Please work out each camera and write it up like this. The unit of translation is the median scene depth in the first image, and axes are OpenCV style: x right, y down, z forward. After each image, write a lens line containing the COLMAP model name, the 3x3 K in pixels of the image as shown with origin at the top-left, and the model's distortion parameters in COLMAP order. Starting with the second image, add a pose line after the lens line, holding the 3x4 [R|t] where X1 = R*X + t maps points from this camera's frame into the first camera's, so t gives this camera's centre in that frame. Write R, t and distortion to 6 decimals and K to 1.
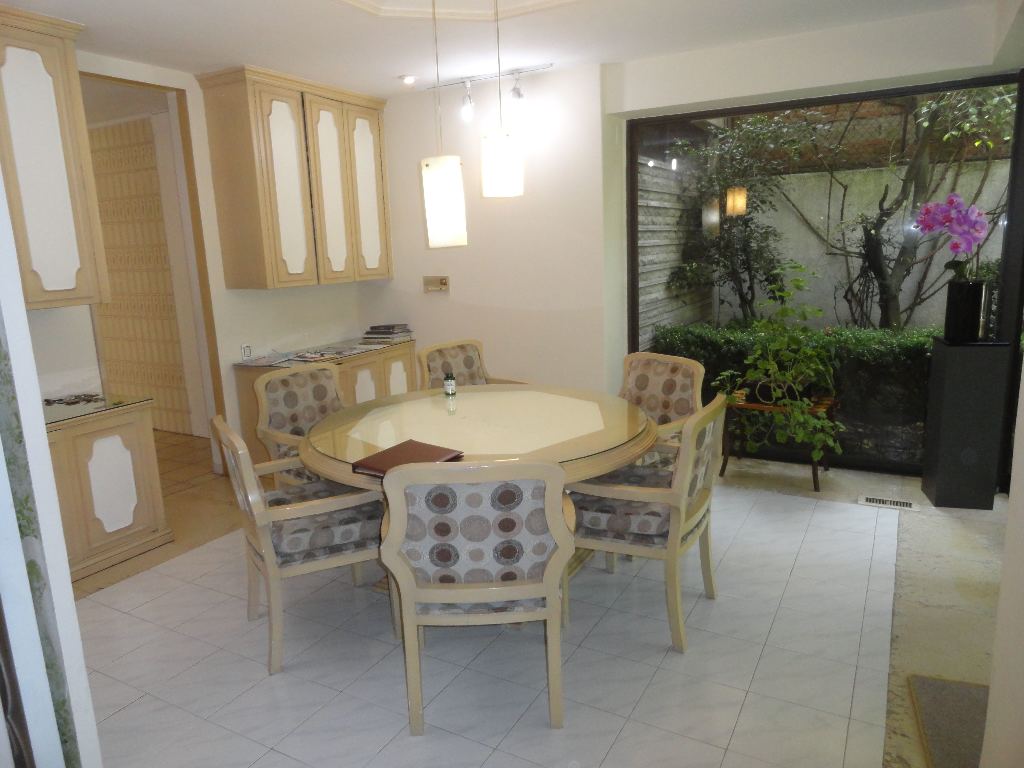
lens RADIAL K [[704.5, 0, 511.5], [0, 704.5, 383.5], [0, 0, 1]] dist [-0.002953, 0.000051]
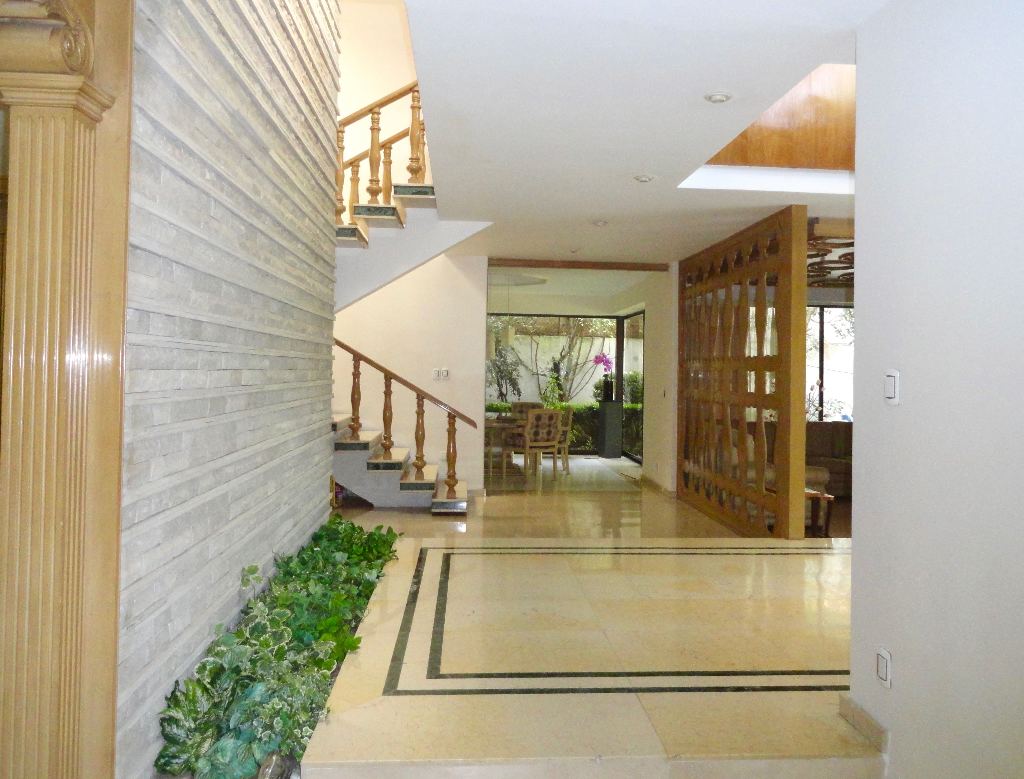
lens RADIAL K [[769.2, 0, 512.5], [0, 769.2, 386.2], [0, 0, 1]] dist [-0.000027, 0.000001]
pose [[0.838344, 0.040887, 0.543607, -2.604473], [0.060254, 0.984124, -0.166943, 0.702184], [-0.541802, 0.172710, 0.822570, -2.583803]]
